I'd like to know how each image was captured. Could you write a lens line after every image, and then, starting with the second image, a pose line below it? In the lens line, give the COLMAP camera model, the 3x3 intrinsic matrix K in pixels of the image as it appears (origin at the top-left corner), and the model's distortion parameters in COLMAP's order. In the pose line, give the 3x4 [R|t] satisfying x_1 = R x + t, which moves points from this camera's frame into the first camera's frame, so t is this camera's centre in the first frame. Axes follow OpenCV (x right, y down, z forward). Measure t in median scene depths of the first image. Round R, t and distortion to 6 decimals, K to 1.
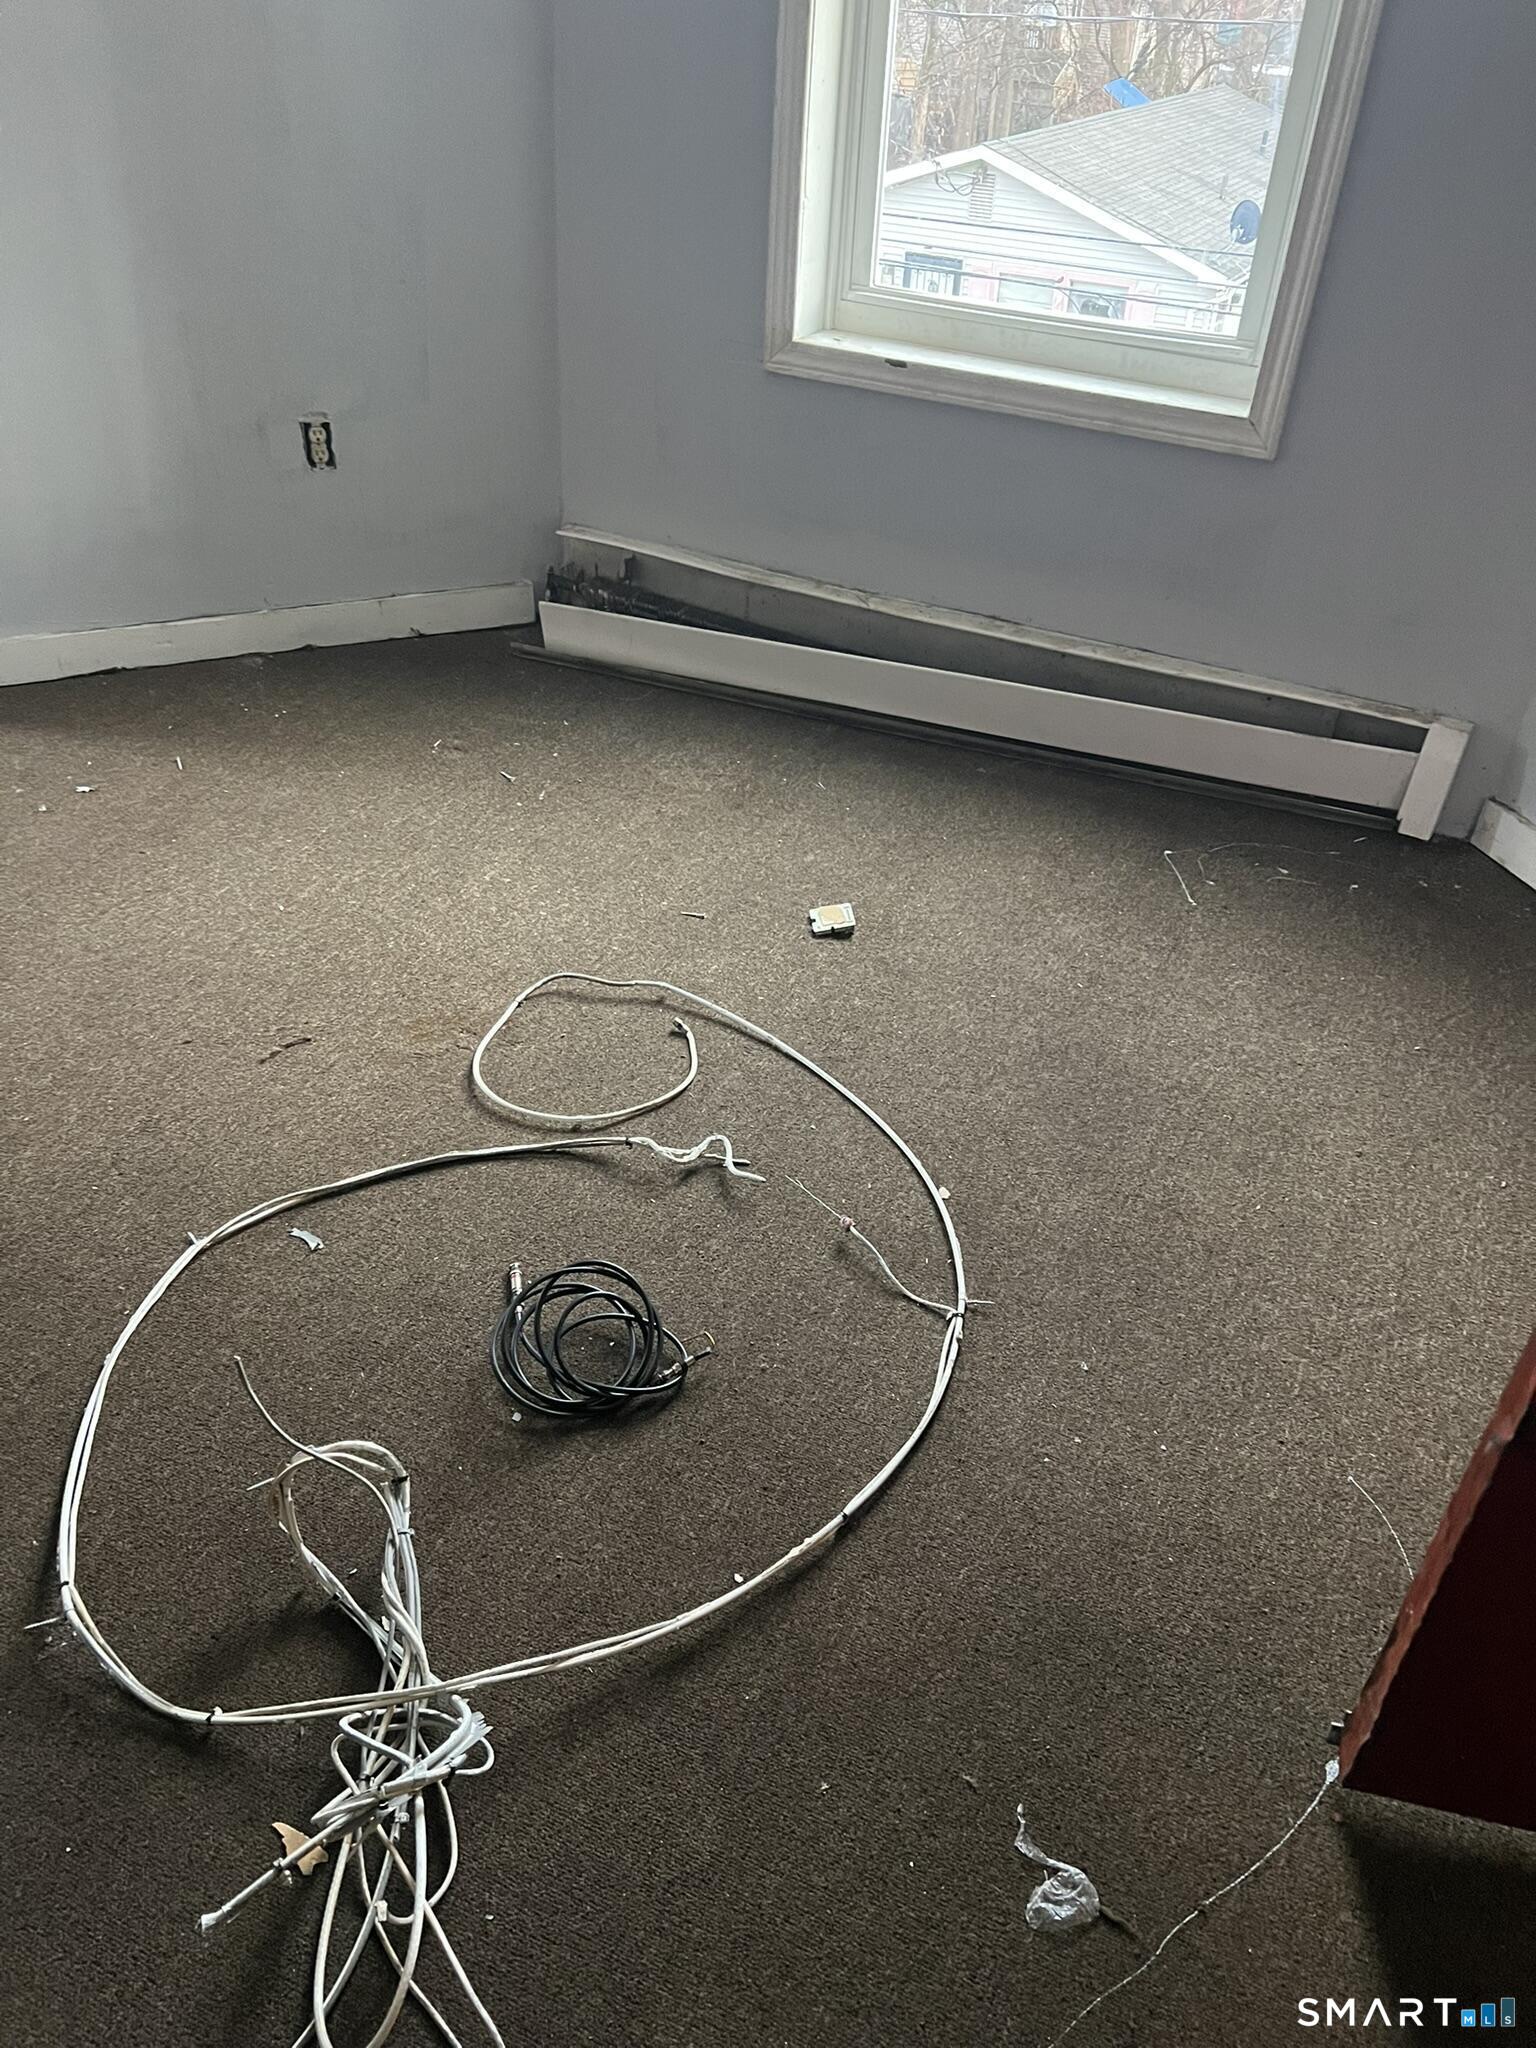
lens RADIAL K [[1567.4, 0, 760.5], [0, 1567.4, 1029.5], [0, 0, 1]] dist [0.057335, -0.070034]
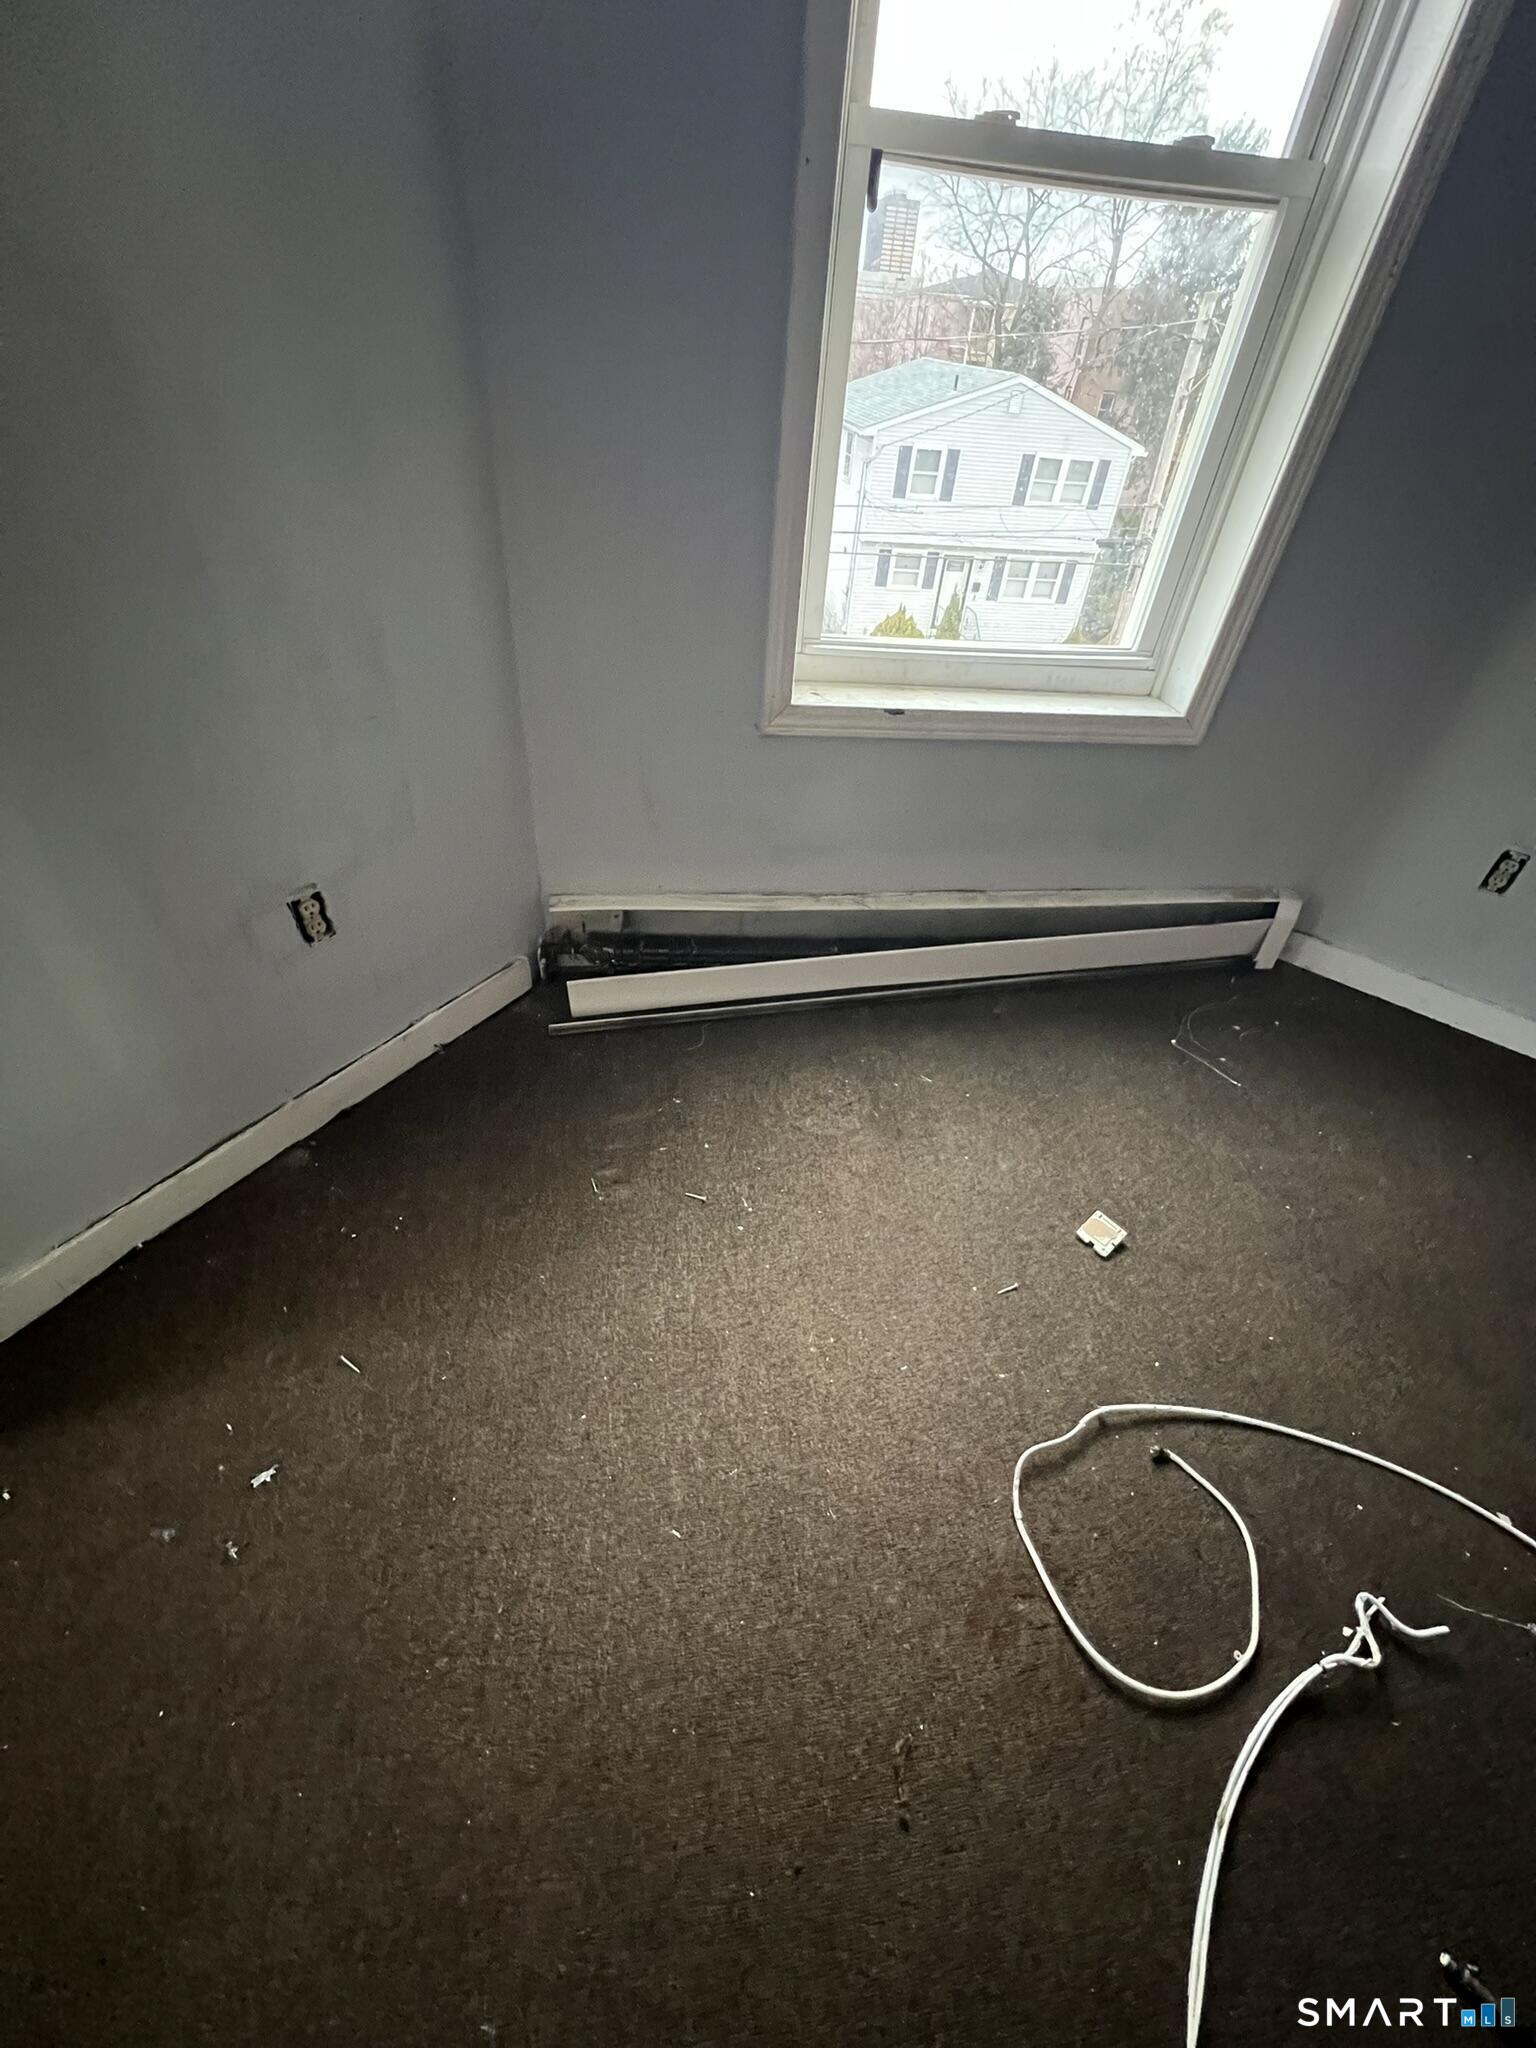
lens RADIAL K [[818.2, 0, 771.6], [0, 818.2, 1019.9], [0, 0, 1]] dist [-0.005197, 0.000914]
pose [[0.822366, -0.359362, 0.441105, -0.310210], [0.304868, 0.932912, 0.191655, -0.350051], [-0.480386, -0.023132, 0.876752, 0.524829]]
